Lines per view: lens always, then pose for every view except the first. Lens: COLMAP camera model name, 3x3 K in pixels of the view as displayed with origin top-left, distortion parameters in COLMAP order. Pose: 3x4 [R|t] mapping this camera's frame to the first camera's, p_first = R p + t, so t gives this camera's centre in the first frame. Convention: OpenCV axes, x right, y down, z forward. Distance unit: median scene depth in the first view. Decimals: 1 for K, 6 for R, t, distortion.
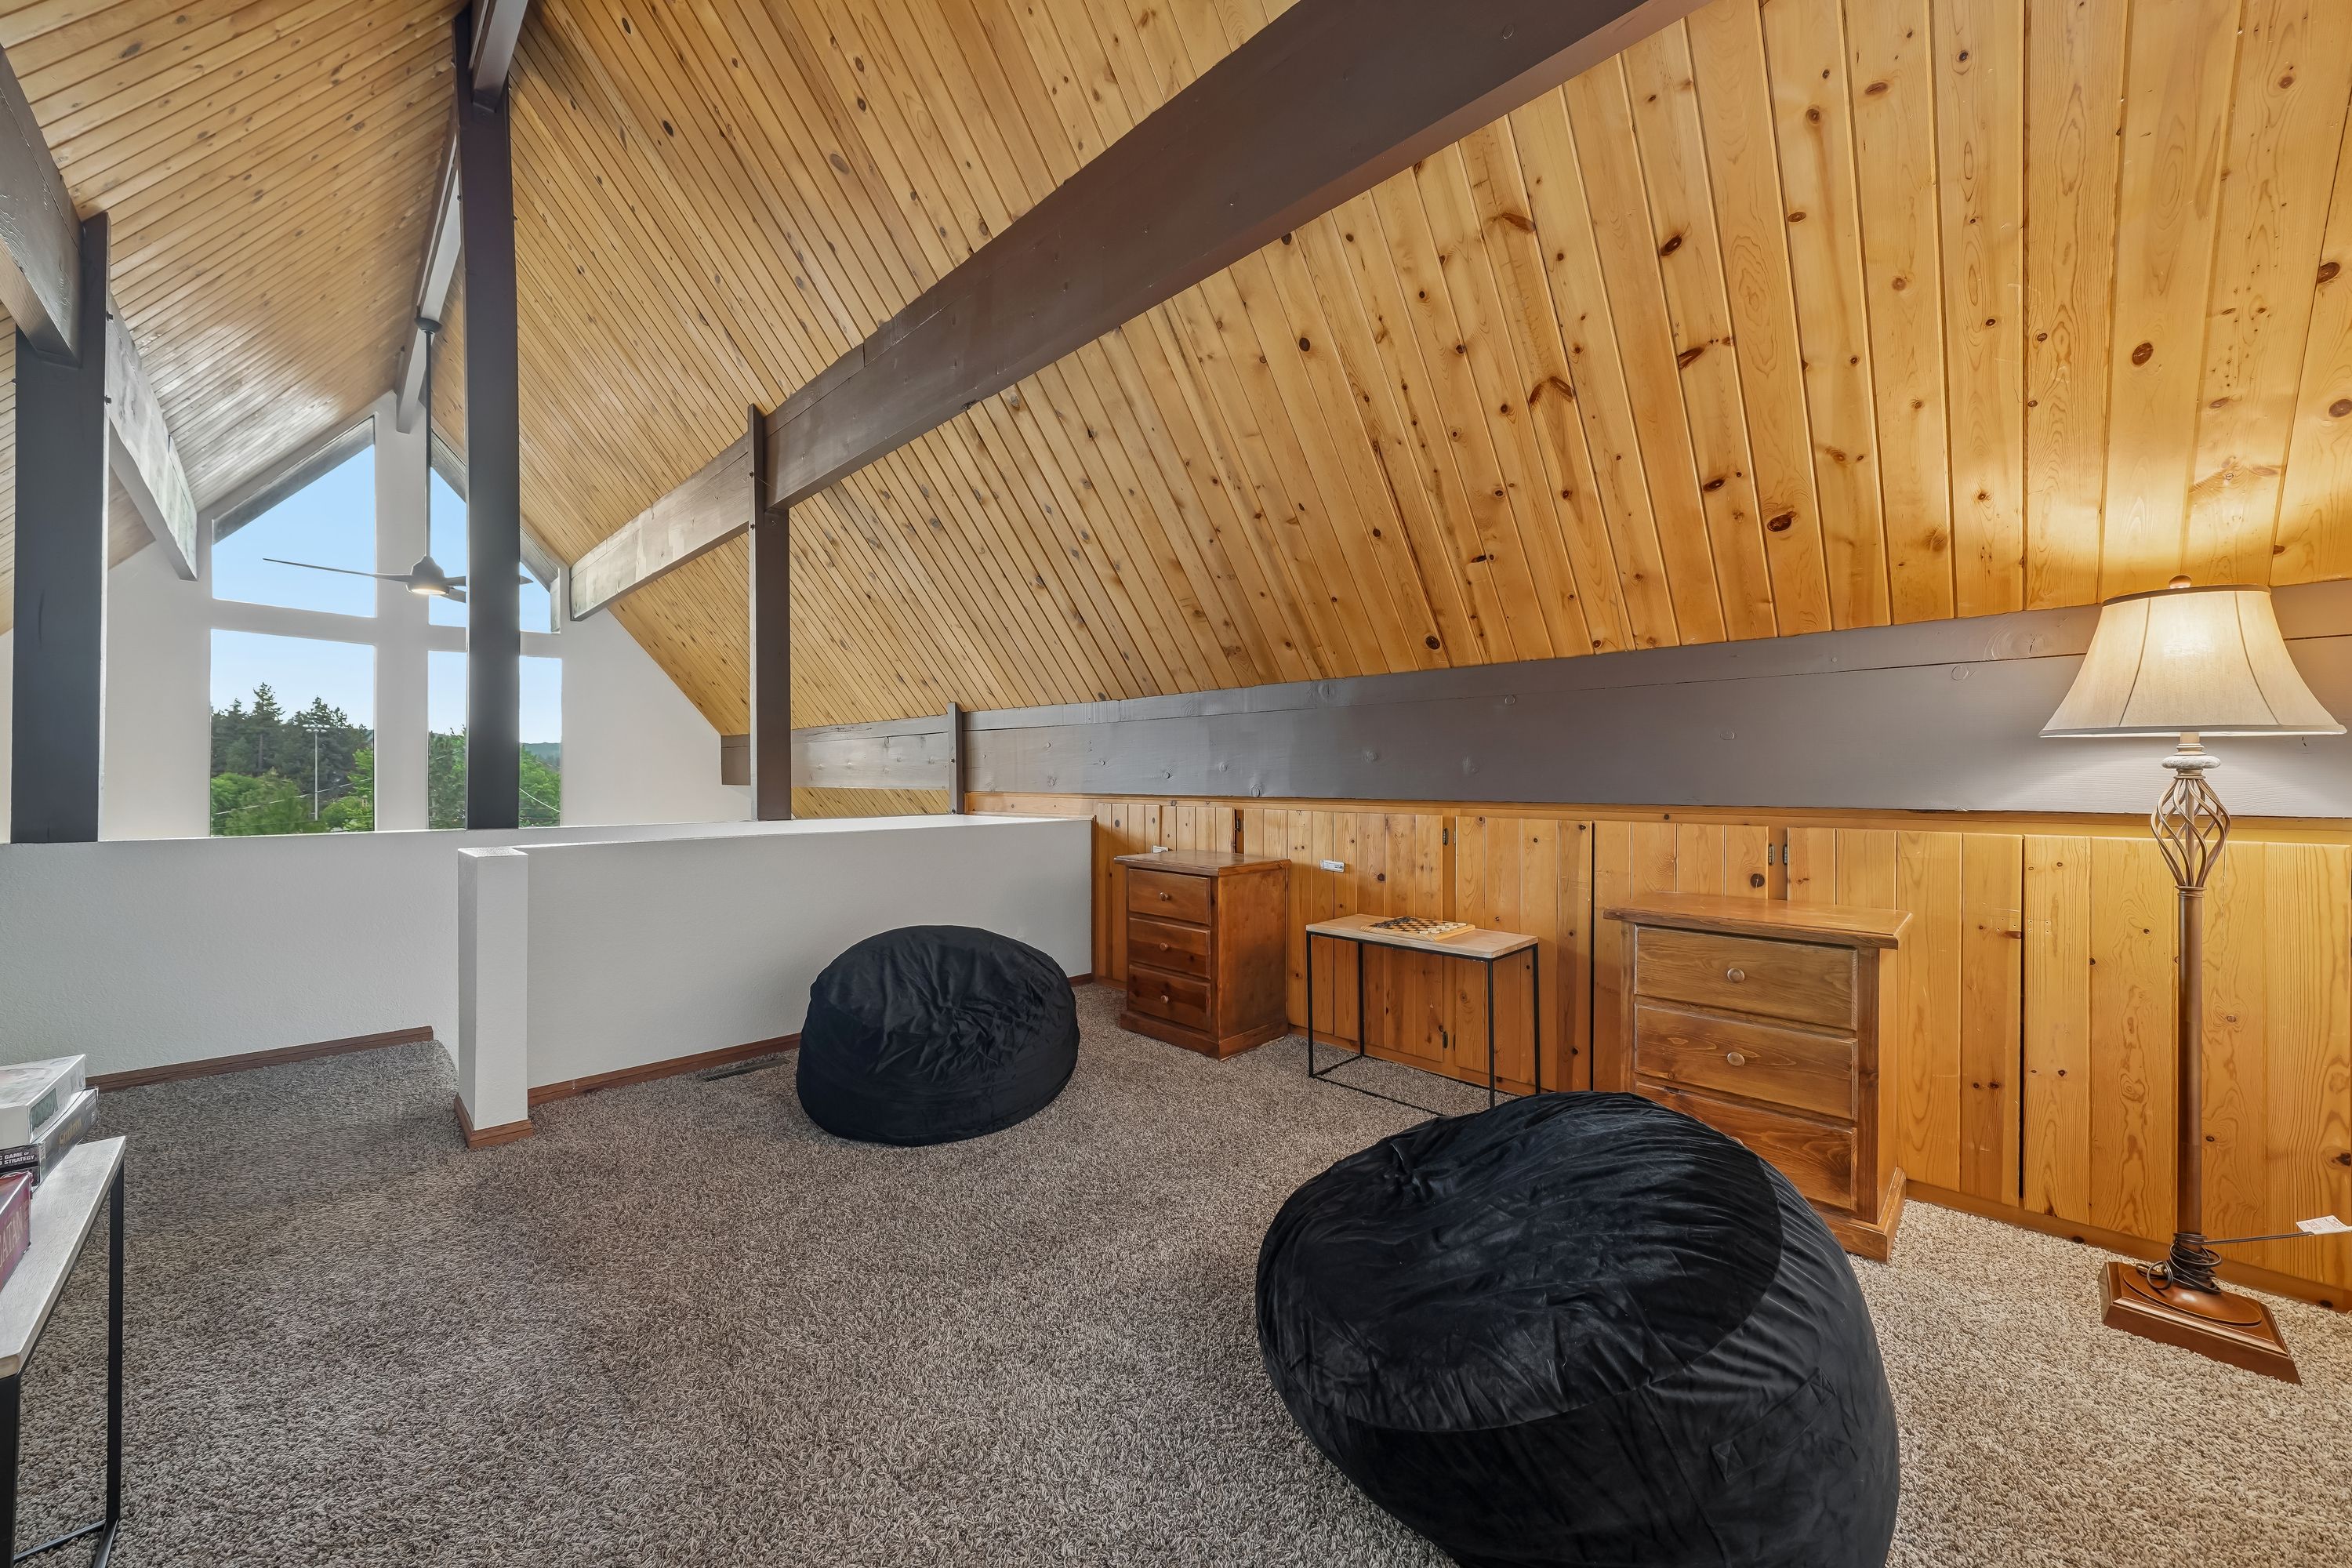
lens RADIAL K [[873.2, 0, 1175.1], [0, 873.2, 789.9], [0, 0, 1]] dist [-0.006012, 0.001774]
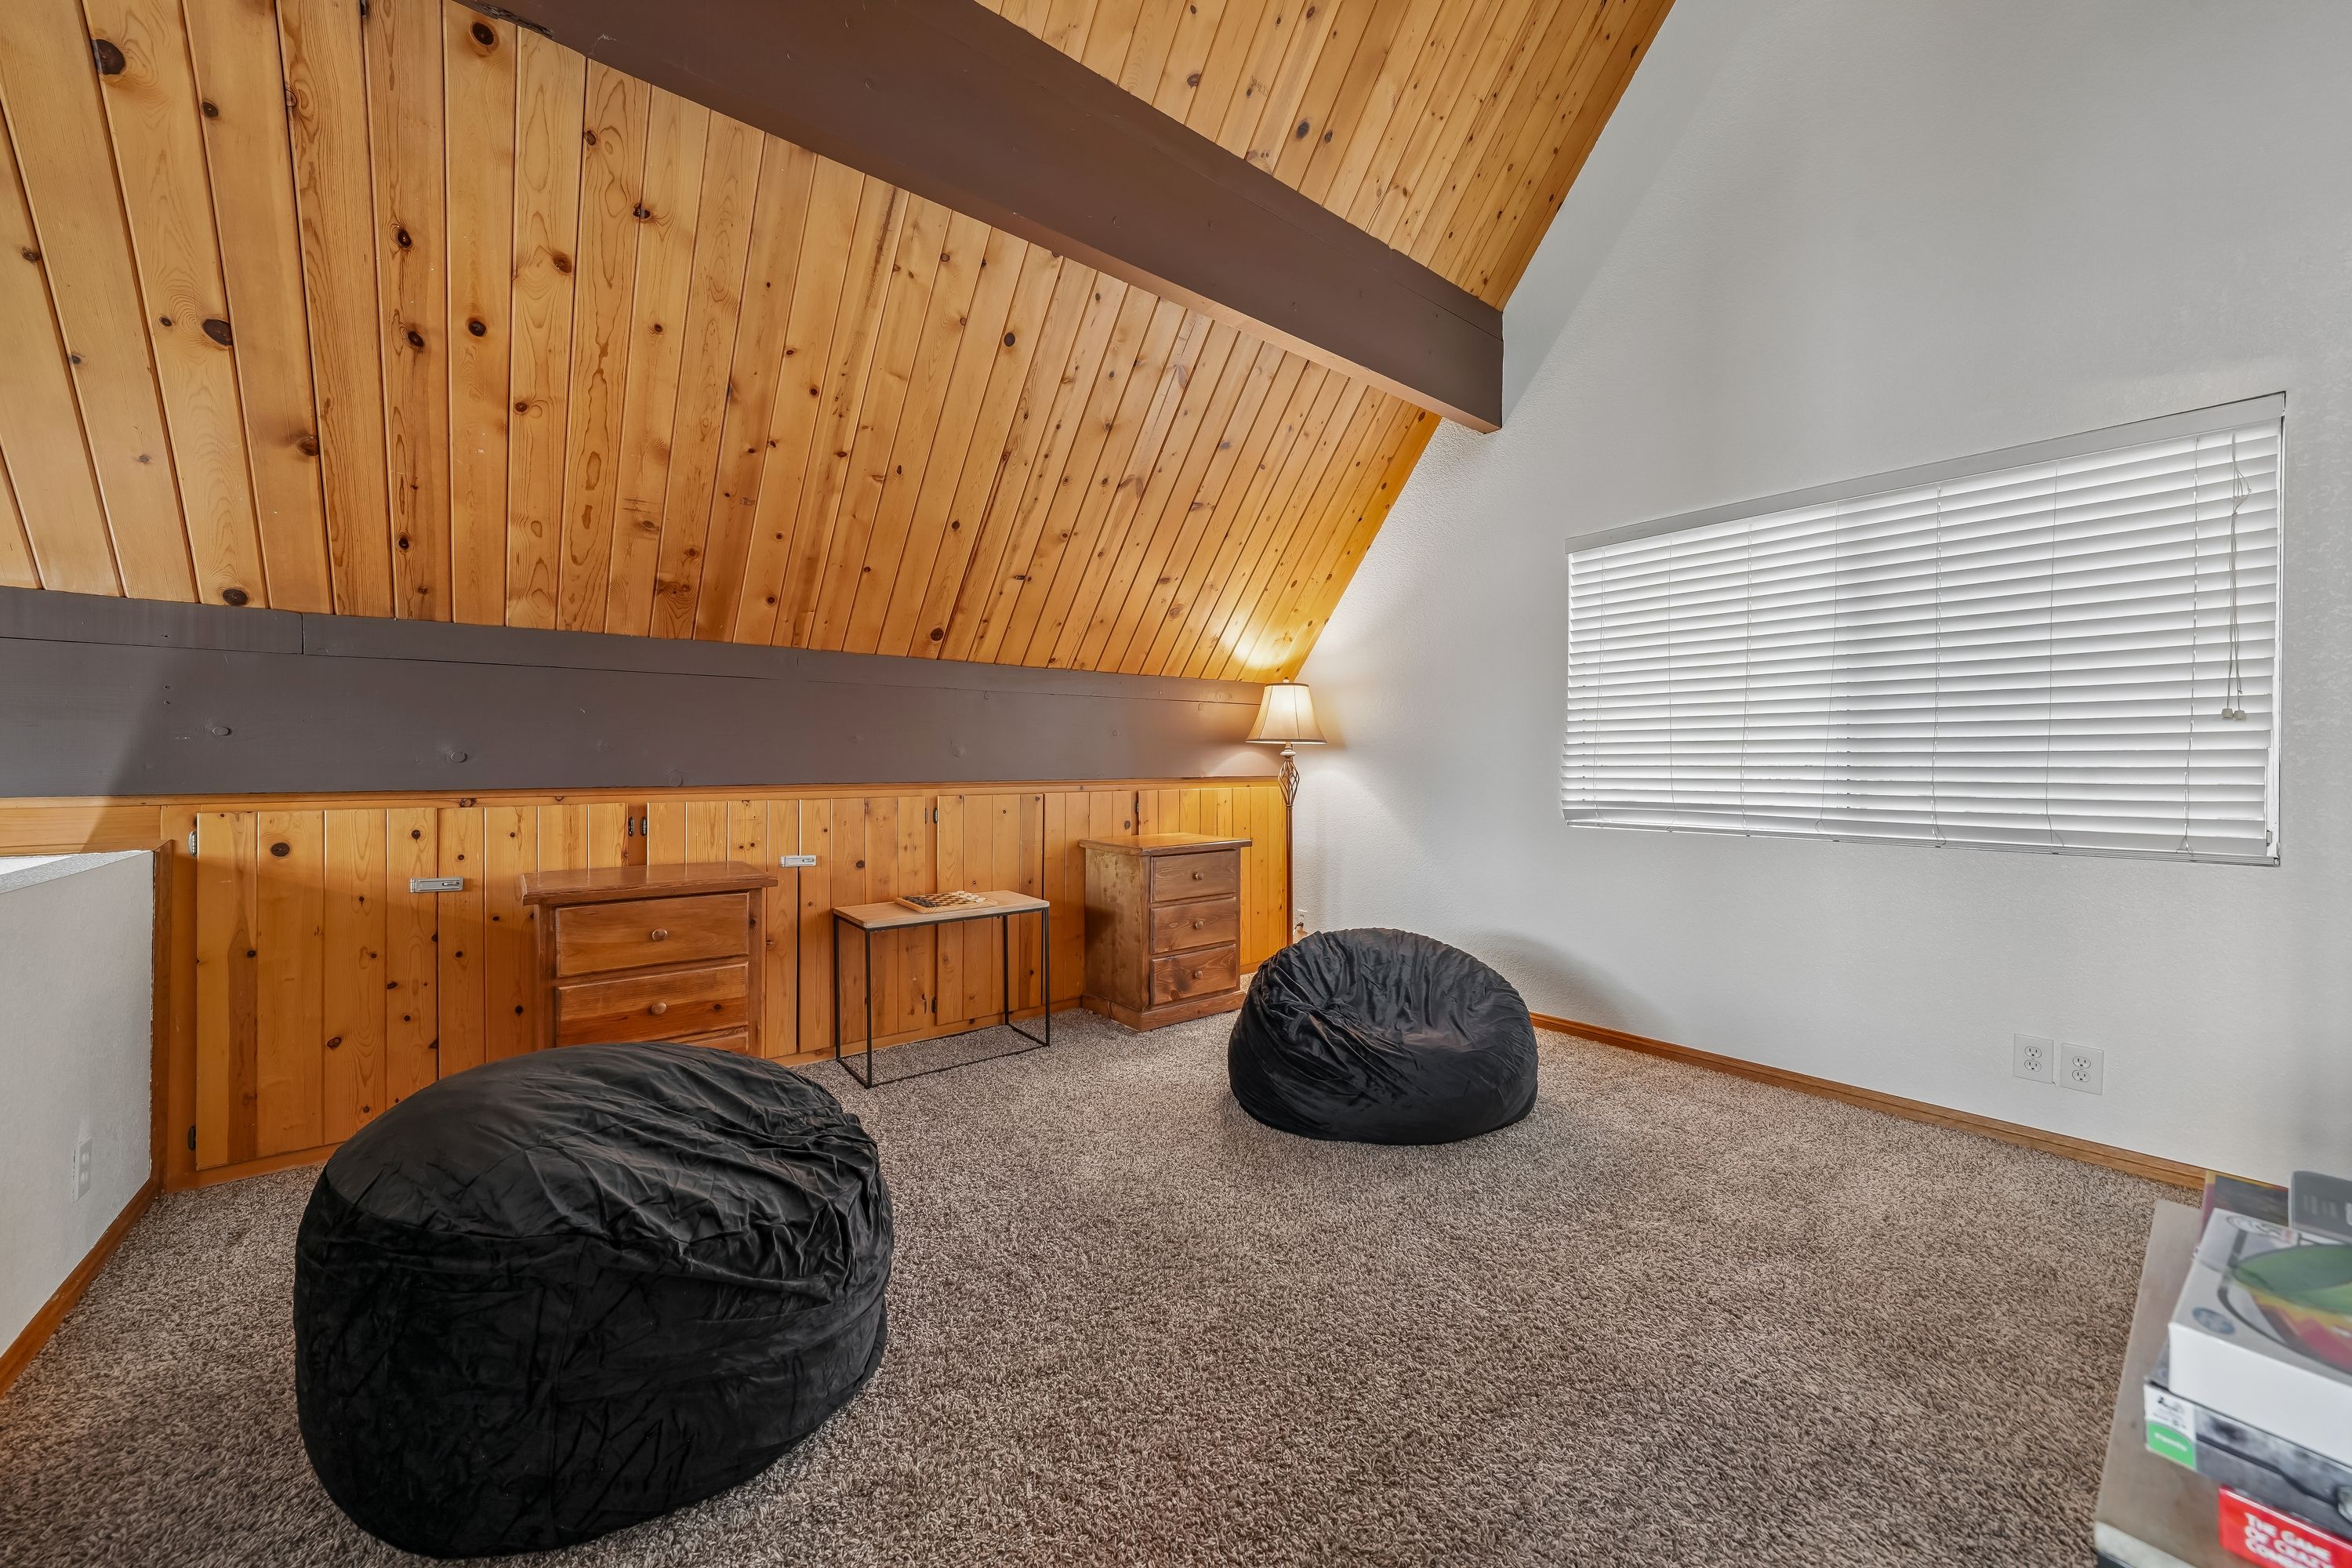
lens RADIAL K [[873.2, 0, 1165.4], [0, 873.2, 772.1], [0, 0, 1]] dist [-0.006012, 0.001774]
pose [[0.109981, -0.010716, 0.993876, -0.769992], [0.017330, 0.999811, 0.008862, -0.004106], [-0.993783, 0.016249, 0.110146, 0.633212]]
